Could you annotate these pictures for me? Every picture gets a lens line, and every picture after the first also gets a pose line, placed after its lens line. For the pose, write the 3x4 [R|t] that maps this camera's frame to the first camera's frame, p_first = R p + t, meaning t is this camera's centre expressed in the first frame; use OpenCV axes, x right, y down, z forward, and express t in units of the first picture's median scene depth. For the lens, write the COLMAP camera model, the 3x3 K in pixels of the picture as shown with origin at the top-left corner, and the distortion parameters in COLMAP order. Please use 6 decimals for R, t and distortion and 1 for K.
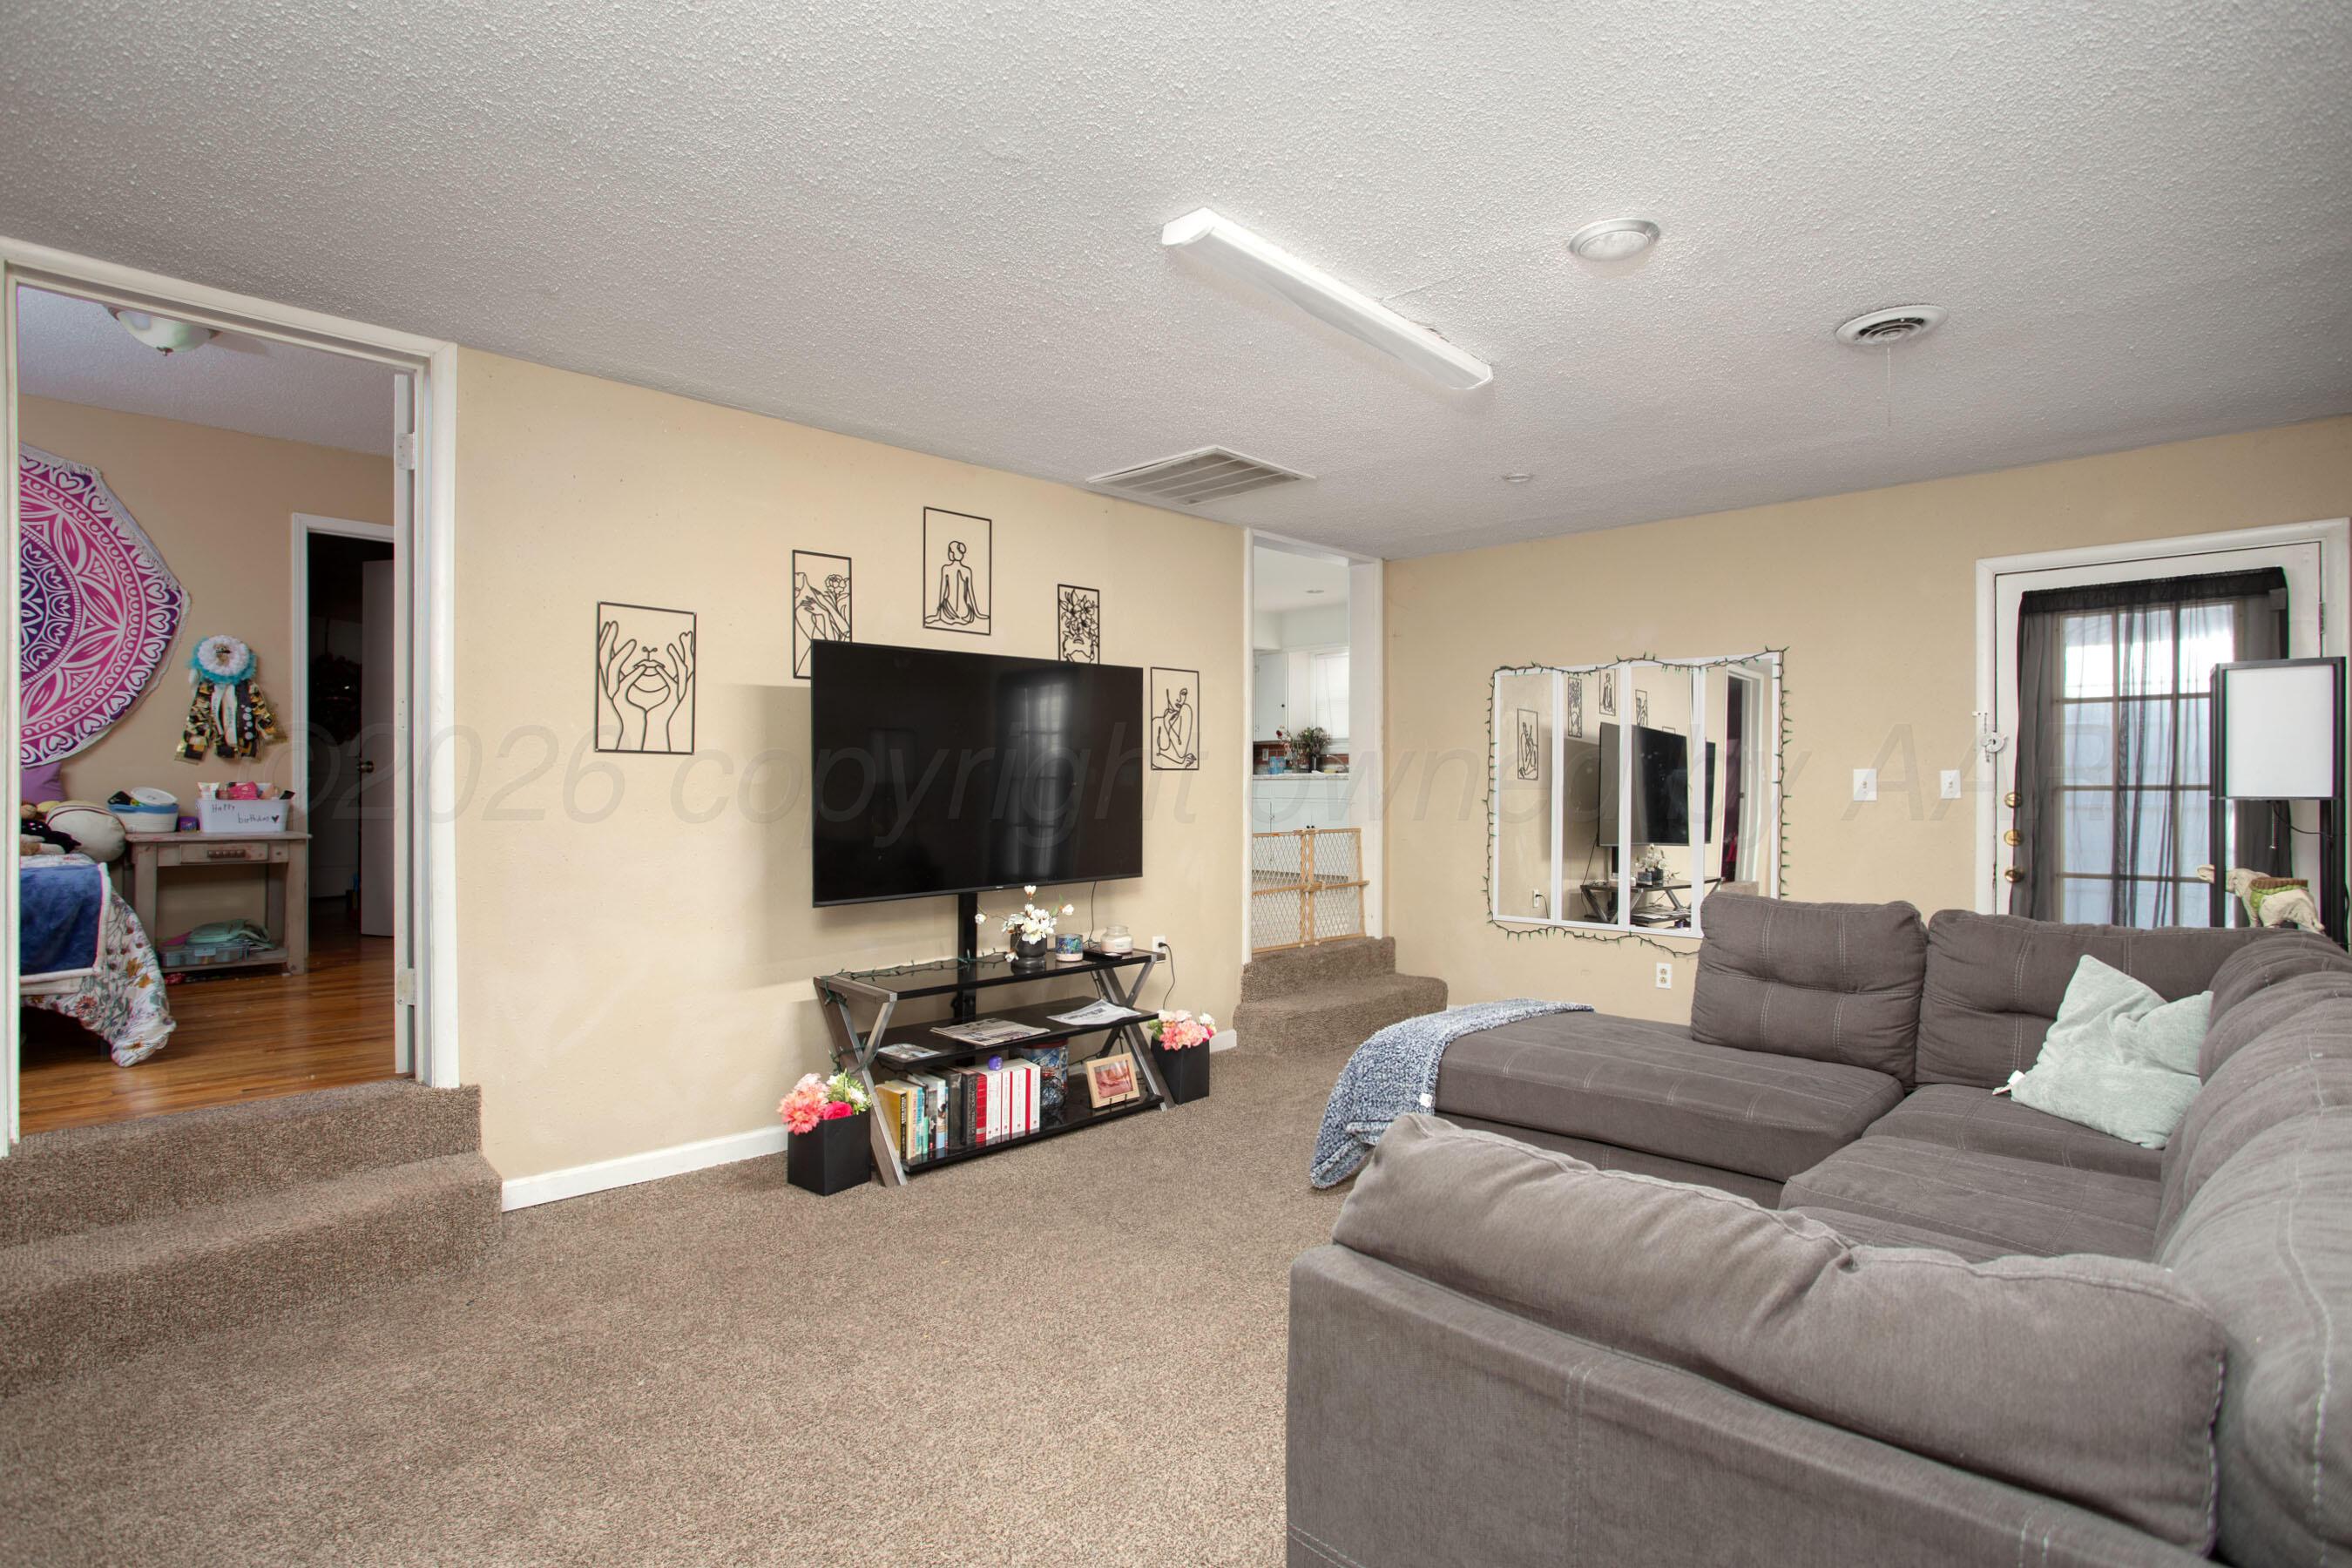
lens RADIAL K [[1158.7, 0, 1176.0], [0, 1158.7, 784.0], [0, 0, 1]] dist [-0.001184, -0.000014]
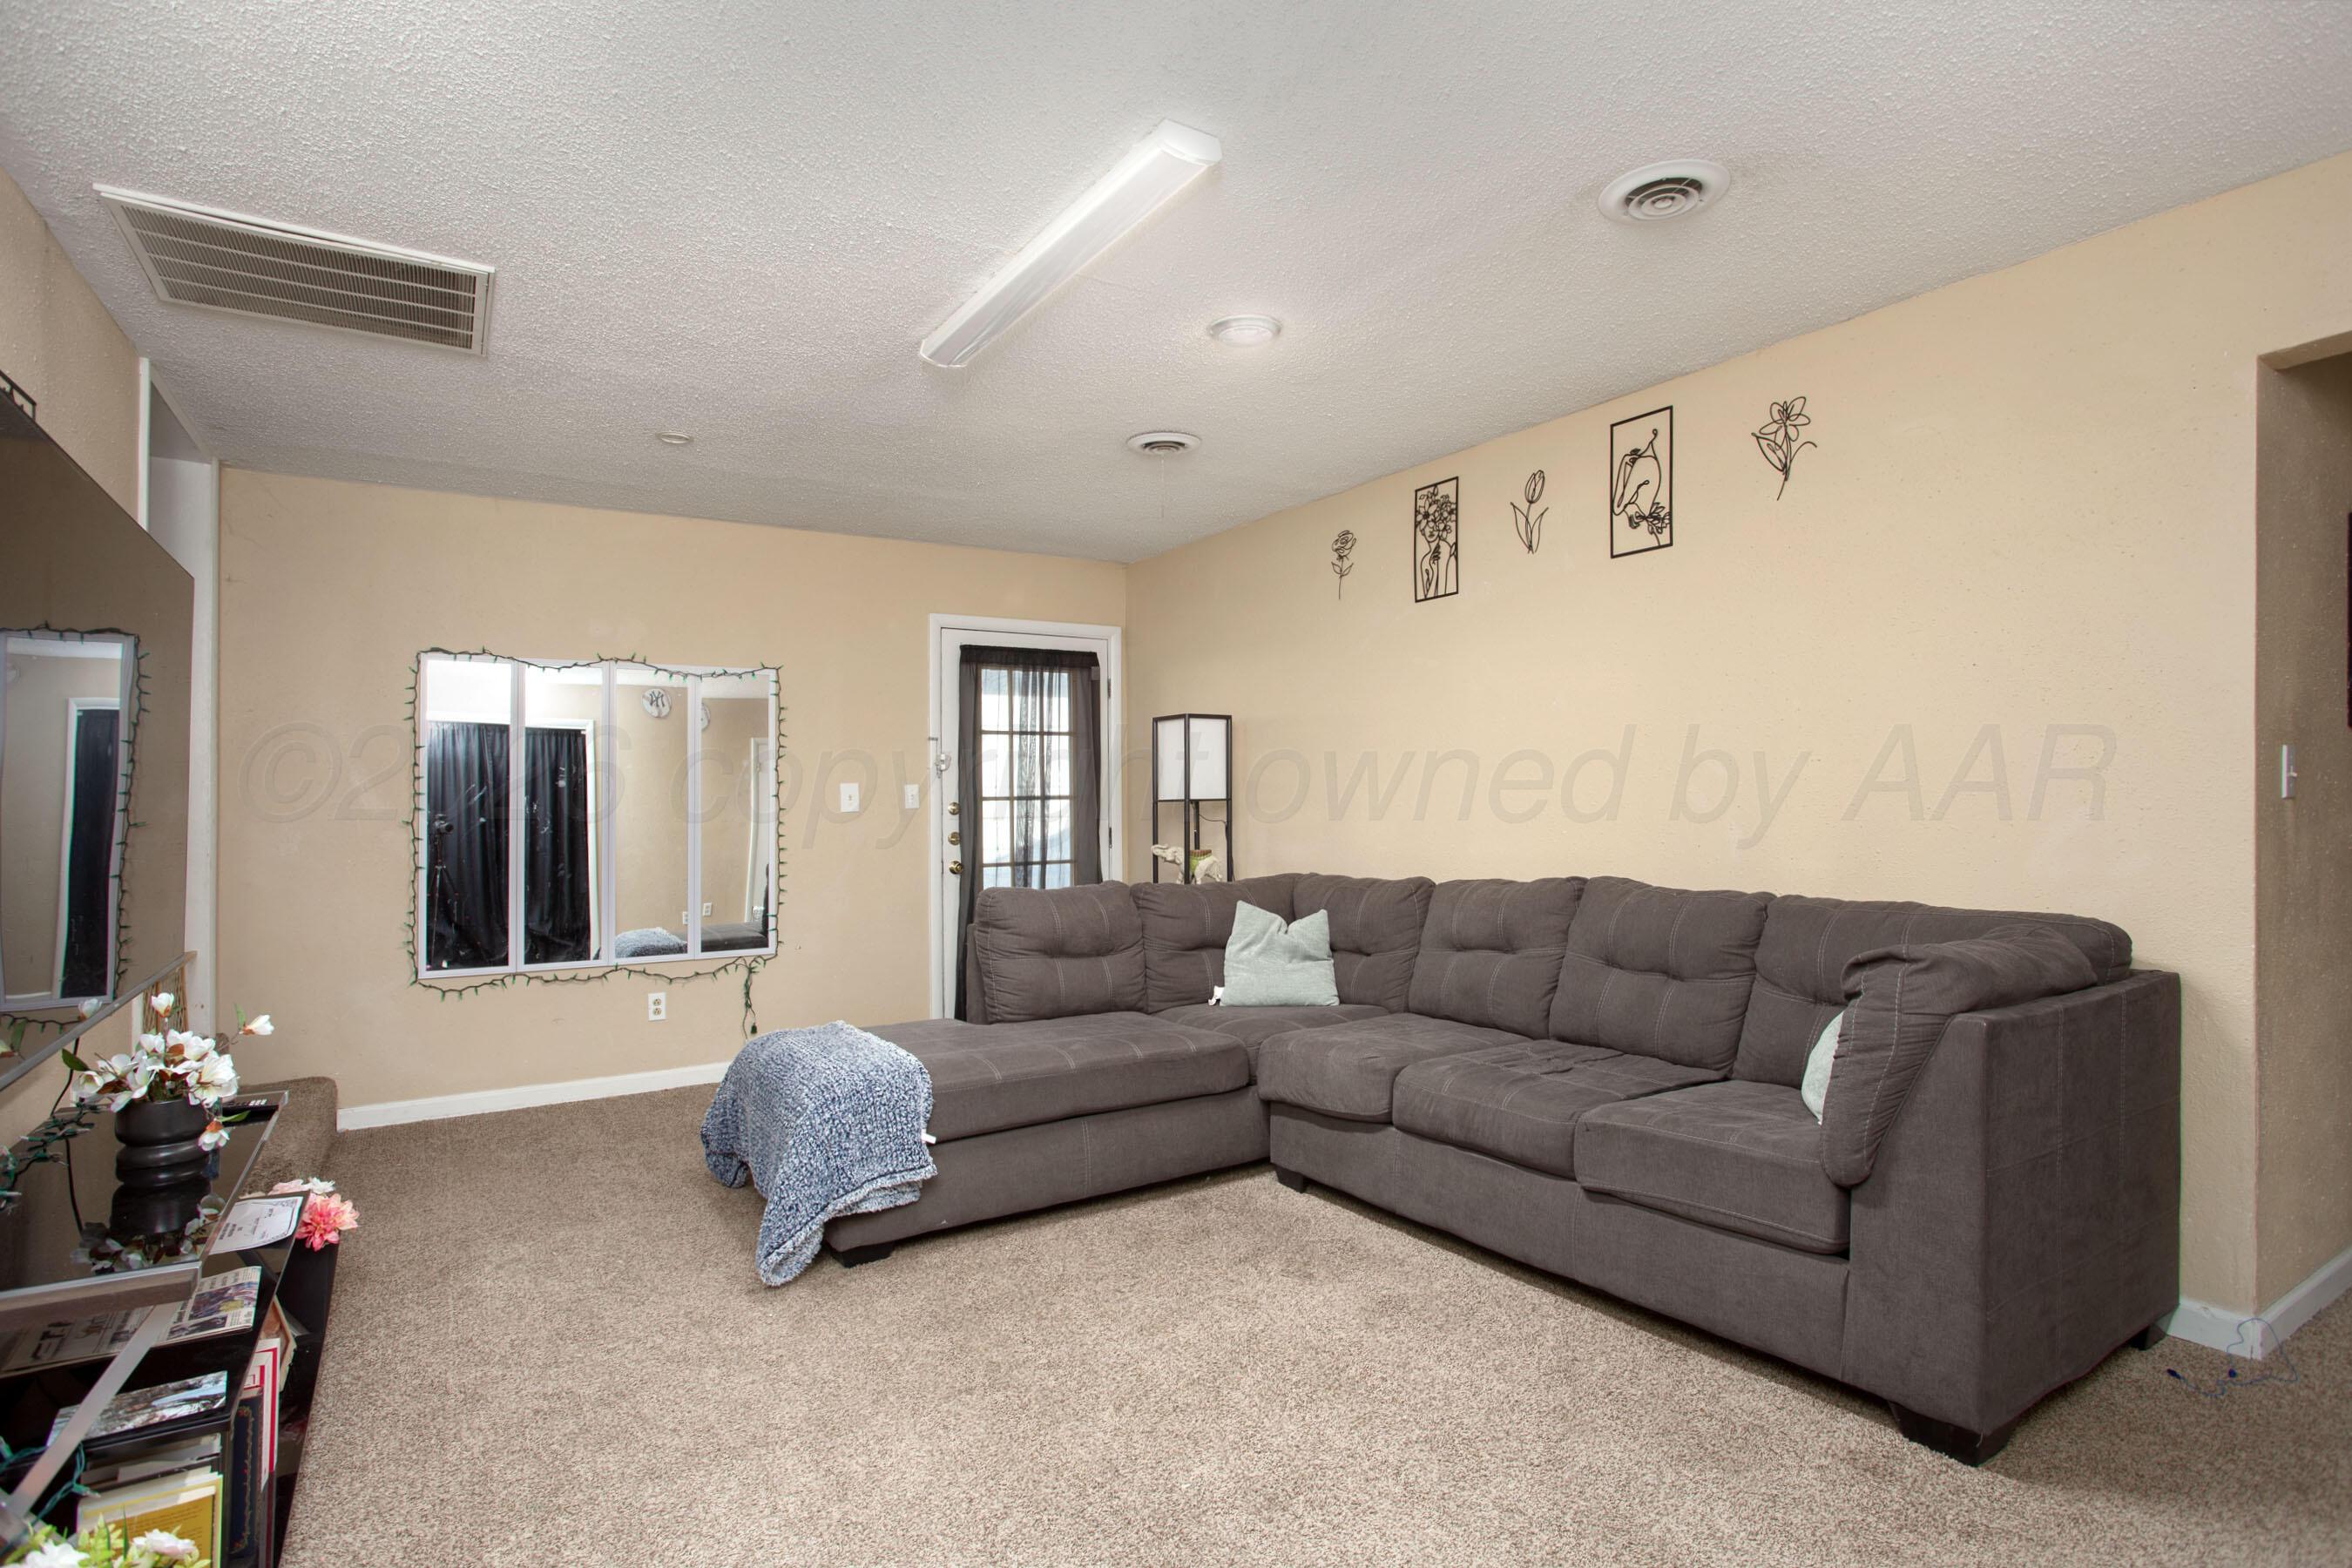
lens RADIAL K [[1205.8, 0, 1176.0], [0, 1205.8, 784.0], [0, 0, 1]] dist [-0.000506, 0.000091]
pose [[0.261478, 0.013978, 0.965108, -0.489213], [0.013860, 0.999738, -0.018235, 0.014836], [-0.965110, 0.018145, 0.261215, 0.431317]]
